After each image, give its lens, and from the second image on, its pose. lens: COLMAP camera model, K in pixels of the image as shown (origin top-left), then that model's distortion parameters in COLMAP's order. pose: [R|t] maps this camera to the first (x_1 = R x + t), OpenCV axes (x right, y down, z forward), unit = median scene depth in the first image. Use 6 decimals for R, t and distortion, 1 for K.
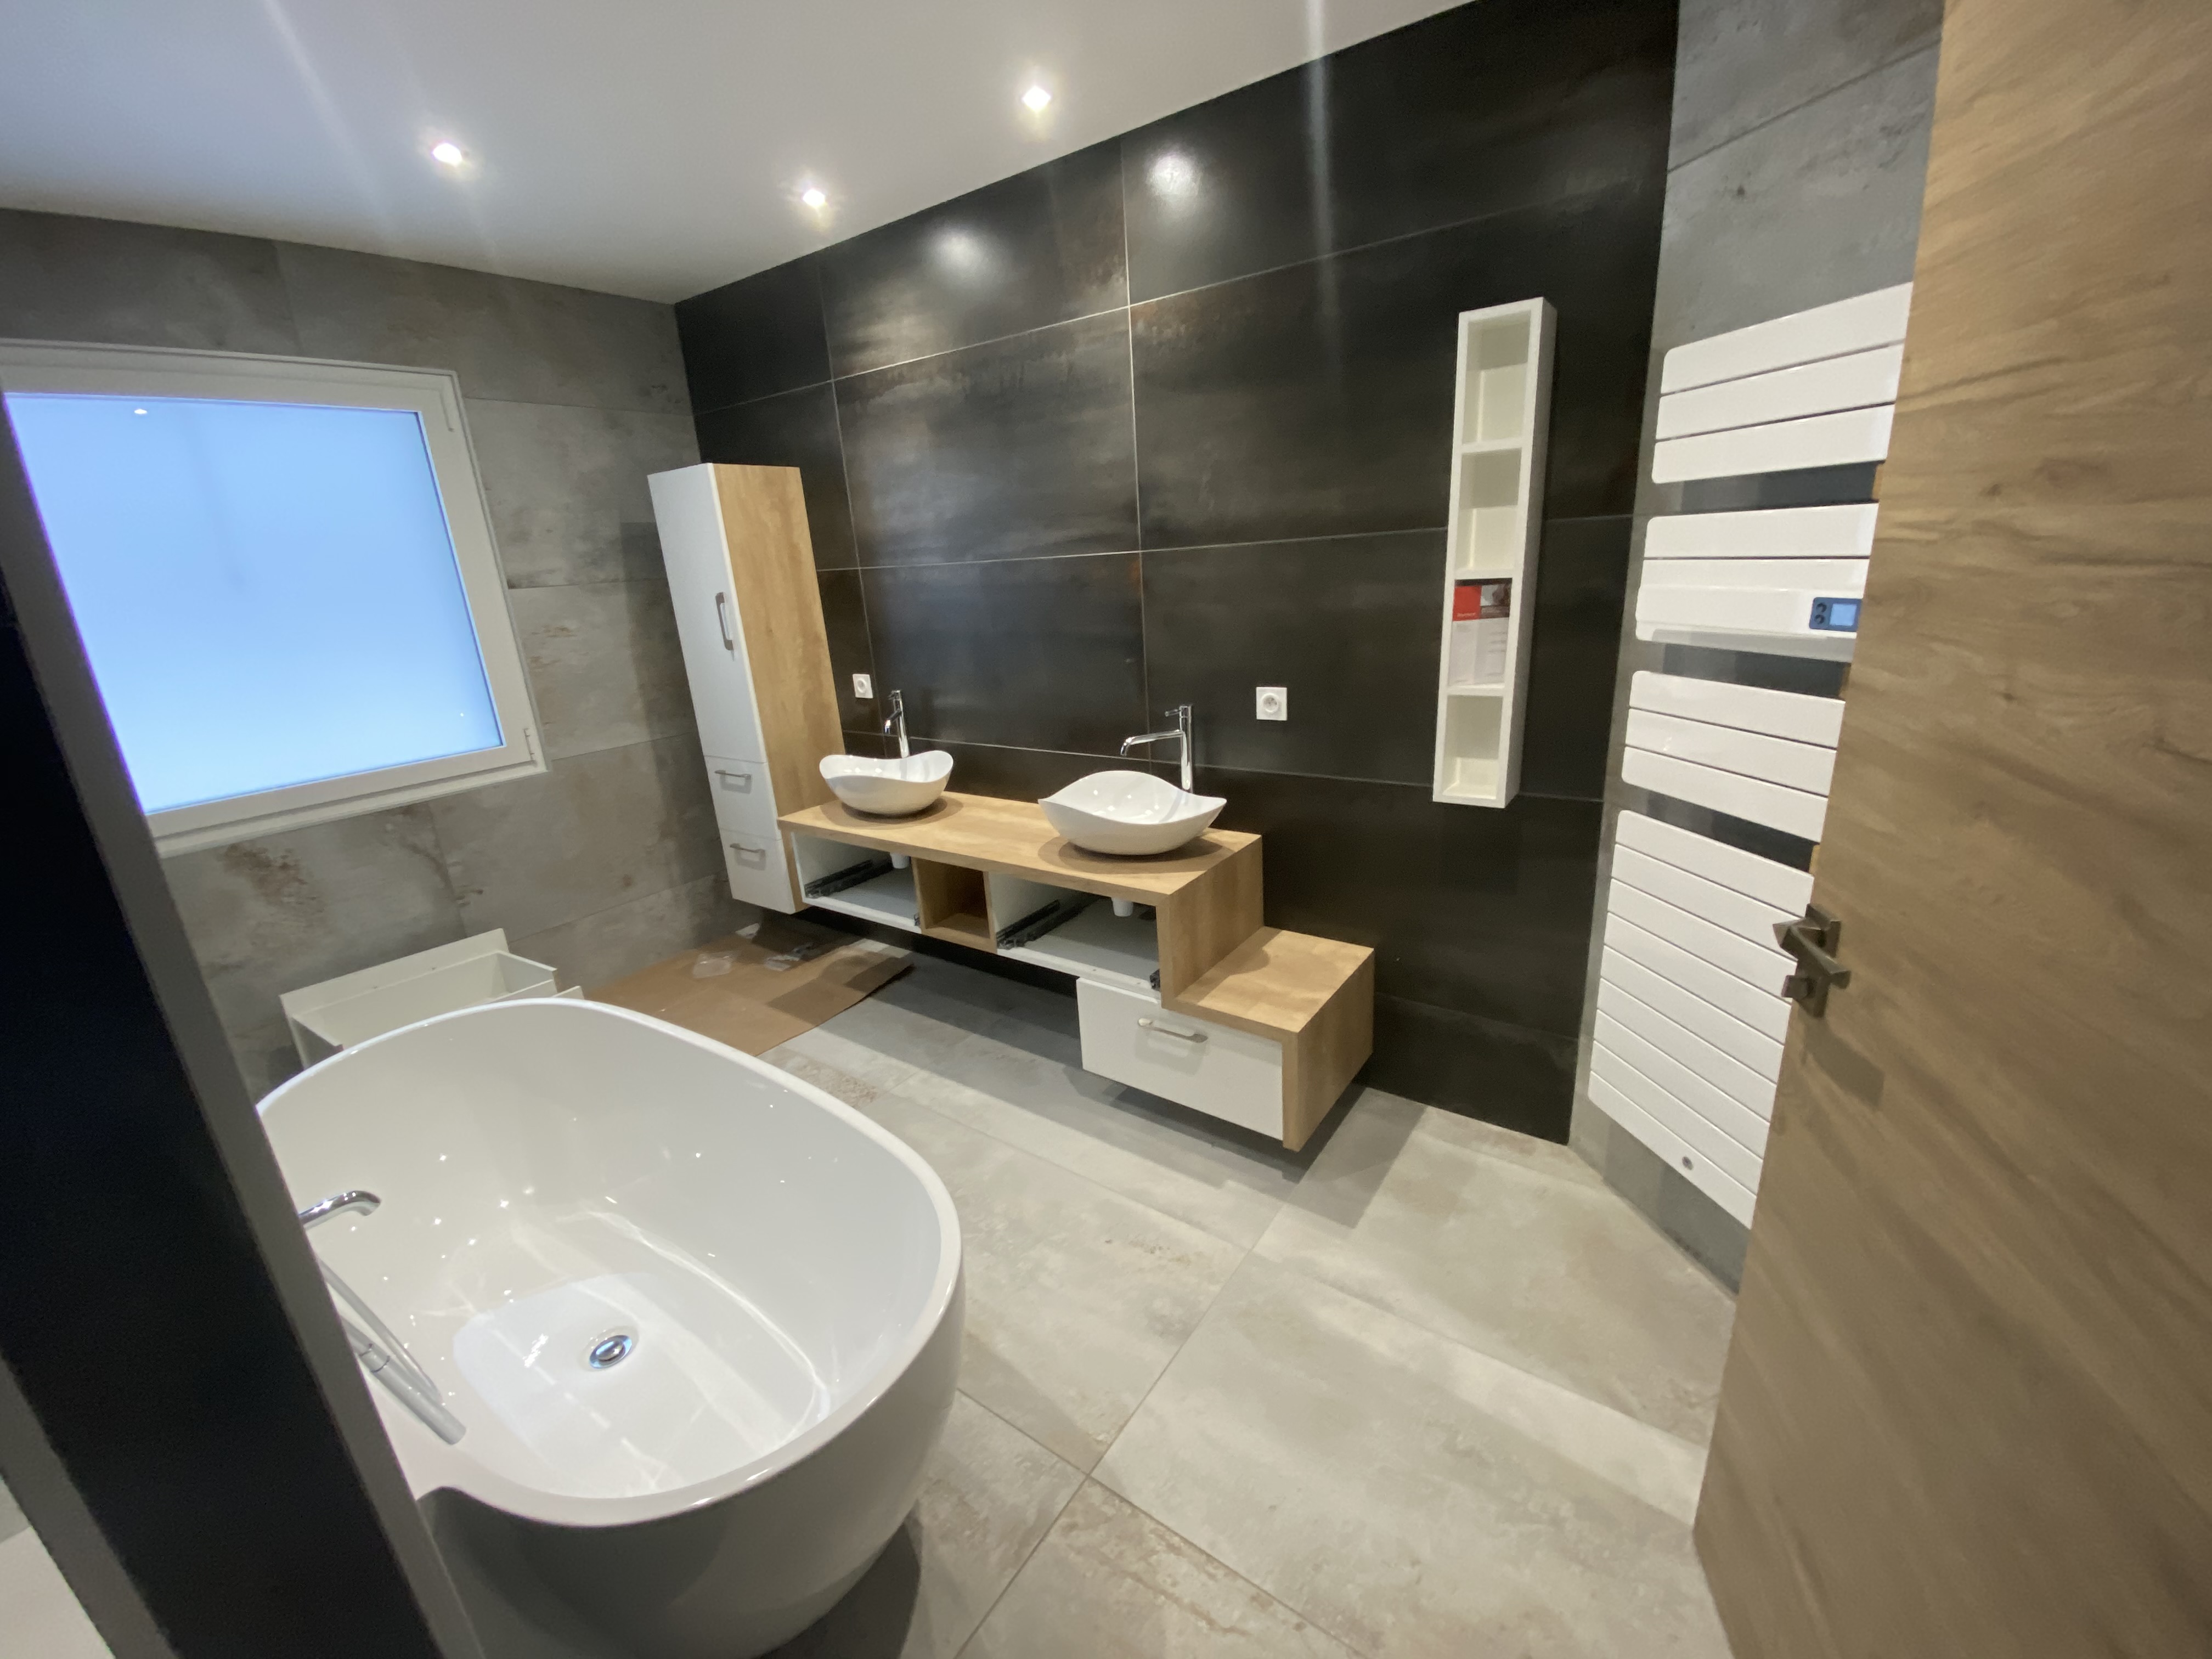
lens RADIAL K [[891.7, 0, 1117.4], [0, 891.7, 841.3], [0, 0, 1]] dist [0.002584, -0.001755]
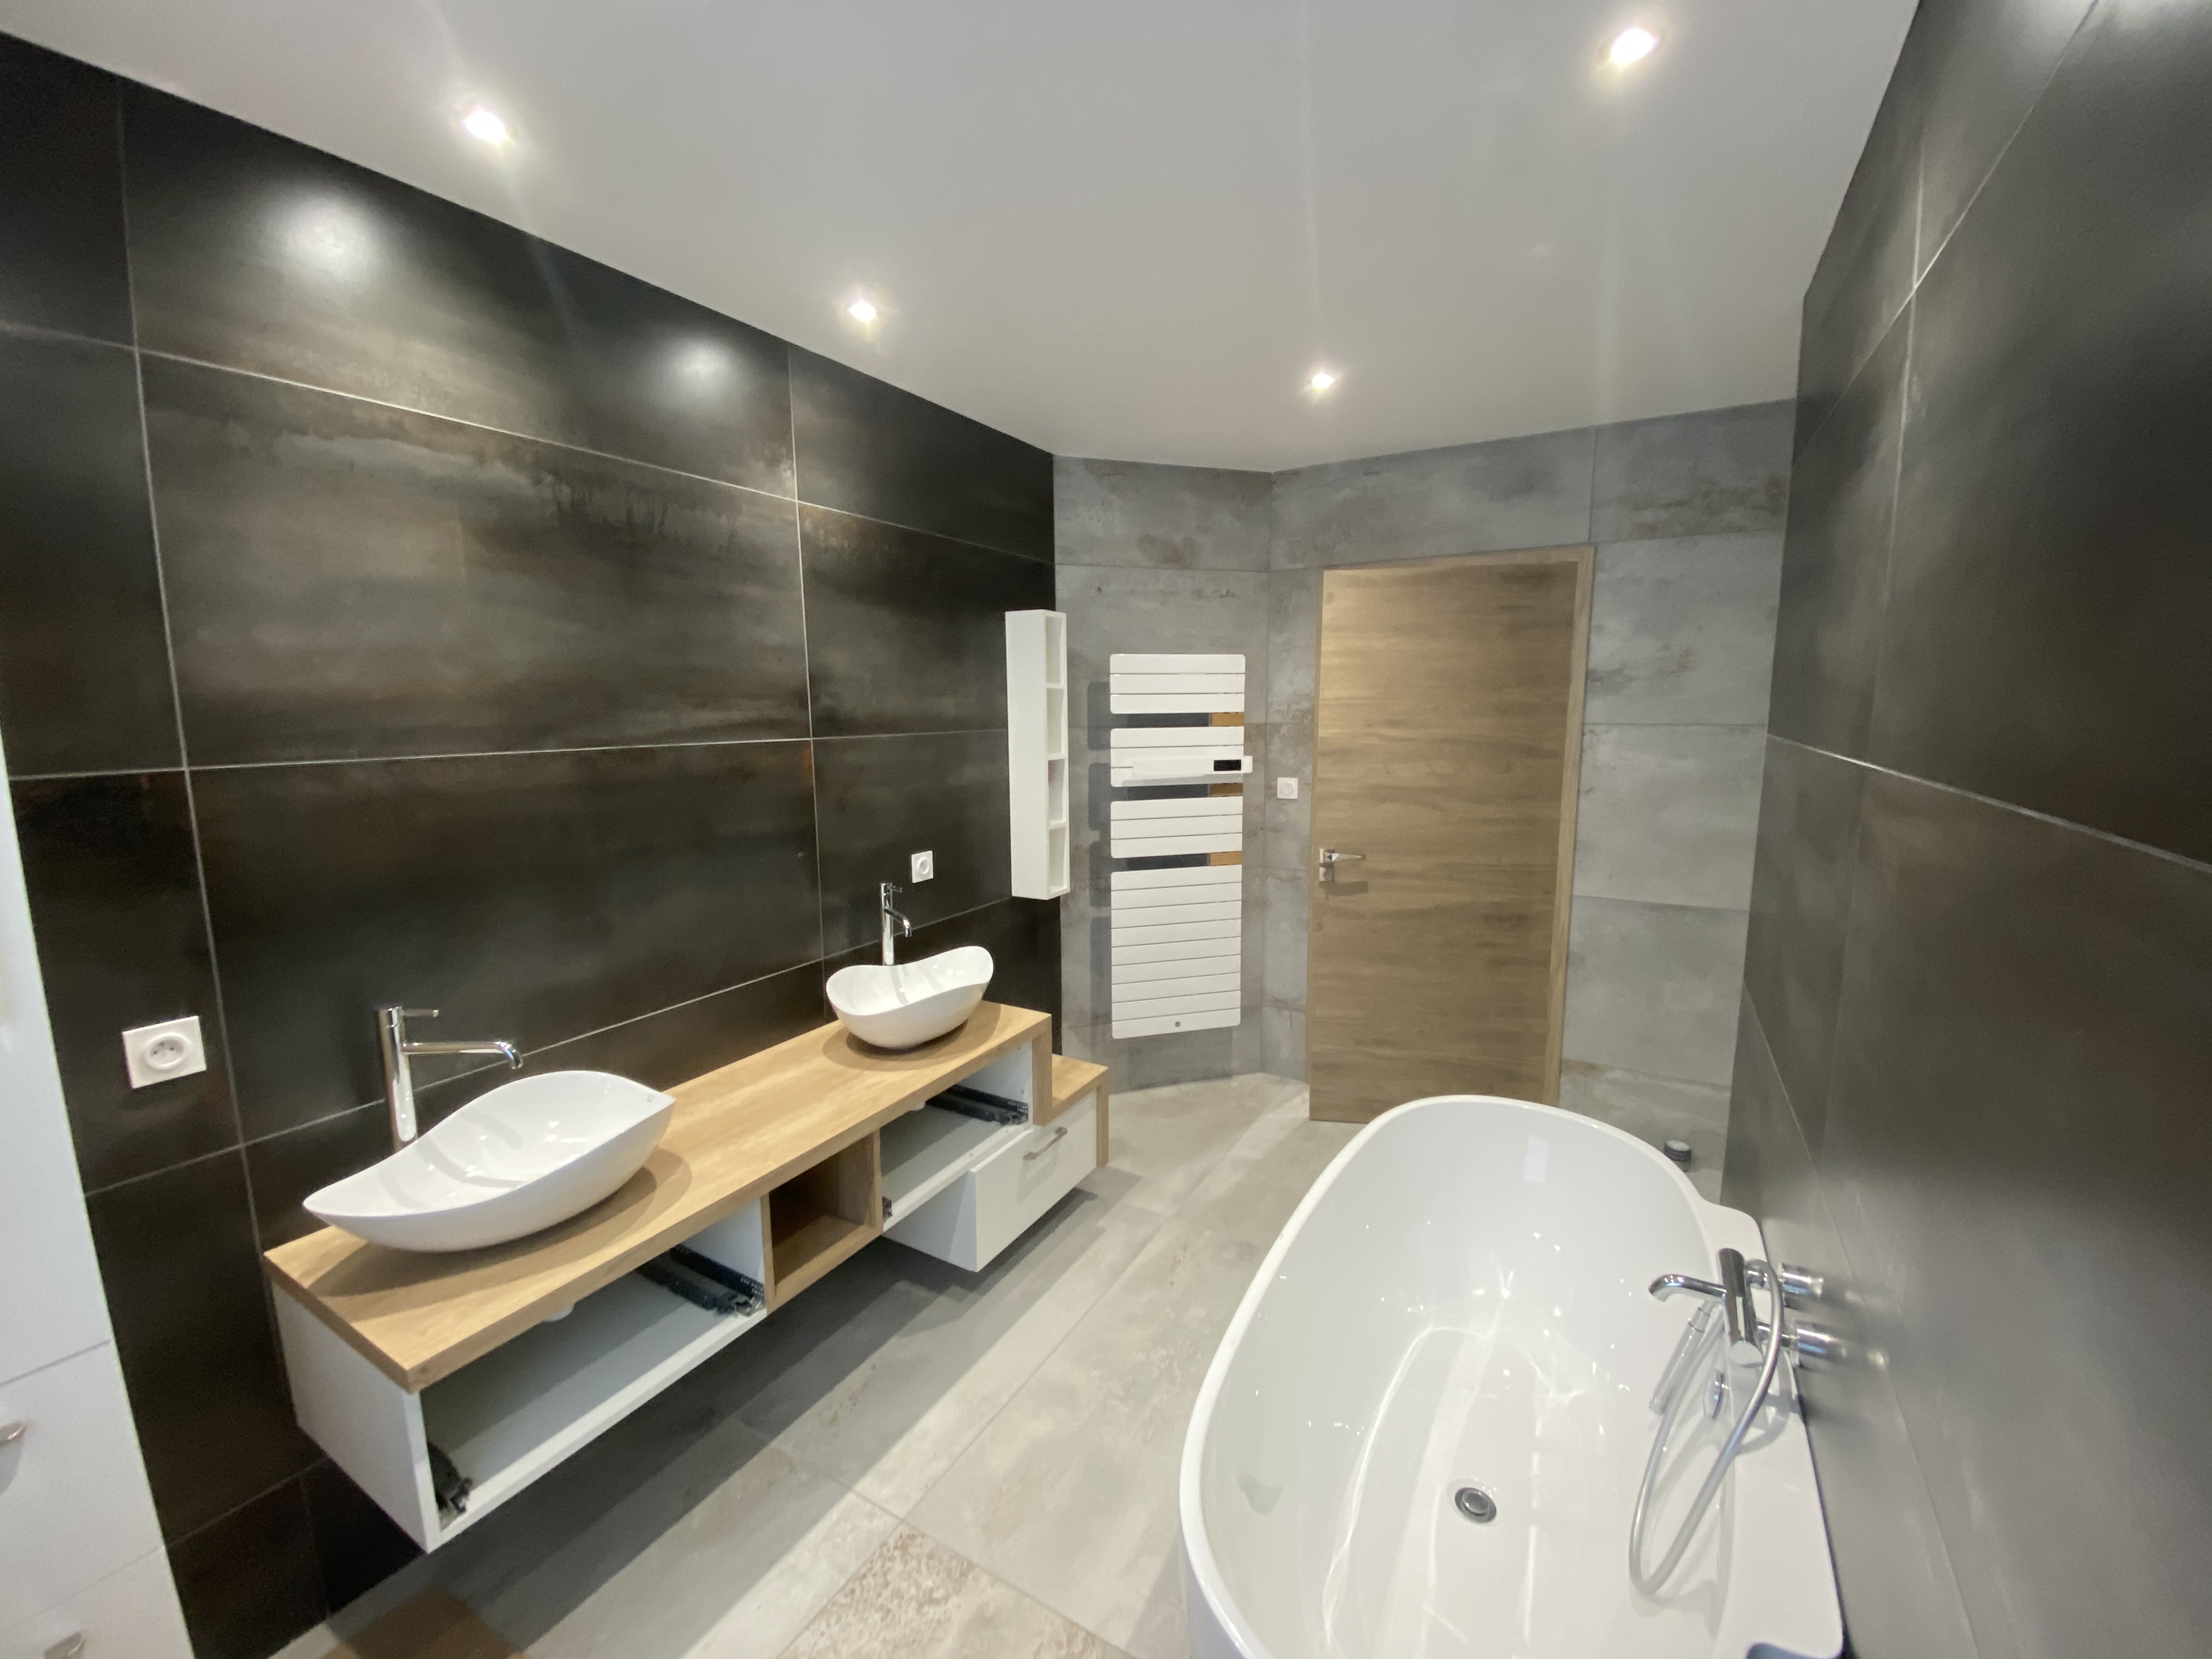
lens RADIAL K [[891.7, 0, 1106.7], [0, 891.7, 828.7], [0, 0, 1]] dist [0.002584, -0.001755]
pose [[-0.087896, -0.080056, 0.992907, -0.977090], [0.315812, 0.943105, 0.103998, -0.241890], [-0.944742, 0.322713, -0.057613, 0.812262]]
